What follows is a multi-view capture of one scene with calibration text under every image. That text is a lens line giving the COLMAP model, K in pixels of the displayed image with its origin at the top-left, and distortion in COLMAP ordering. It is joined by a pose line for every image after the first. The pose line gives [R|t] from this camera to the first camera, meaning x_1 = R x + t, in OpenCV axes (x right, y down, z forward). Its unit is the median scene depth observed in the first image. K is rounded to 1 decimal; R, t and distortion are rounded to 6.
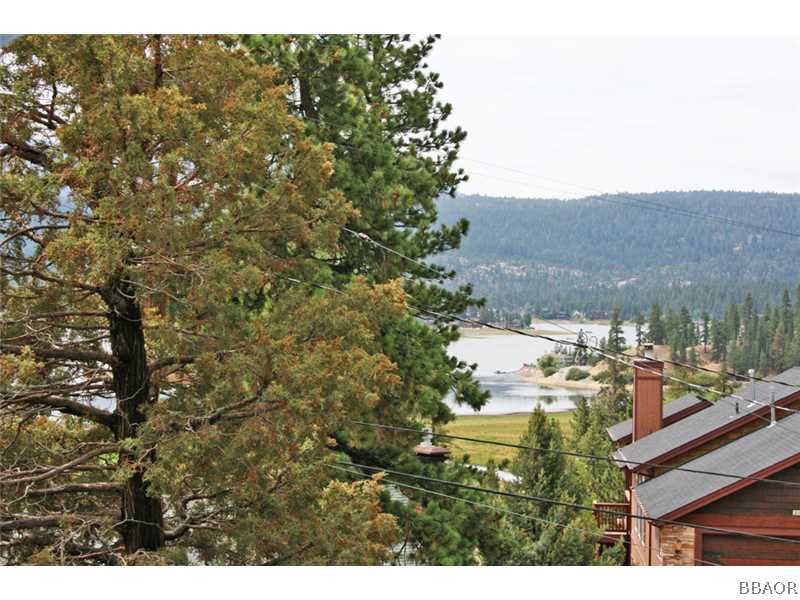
lens RADIAL K [[1230.2, 0, 399.3], [0, 1230.2, 298.8], [0, 0, 1]] dist [0.006792, 0.000000]
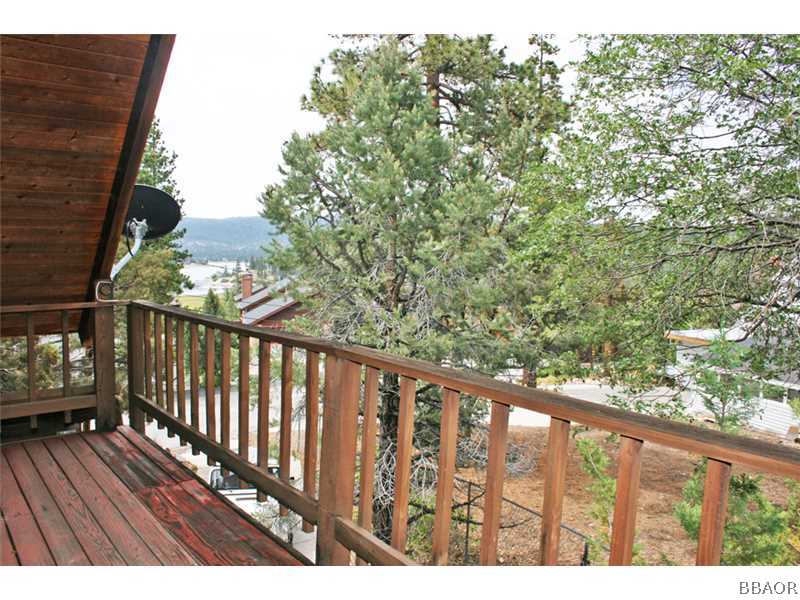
lens RADIAL K [[689.7, 0, 397.6], [0, 689.7, 298.2], [0, 0, 1]] dist [-0.096607, 0.028746]
pose [[0.930827, -0.029071, 0.364302, -0.075408], [0.005155, 0.997776, 0.066451, -0.001239], [-0.365424, -0.059976, 0.928907, -0.749325]]
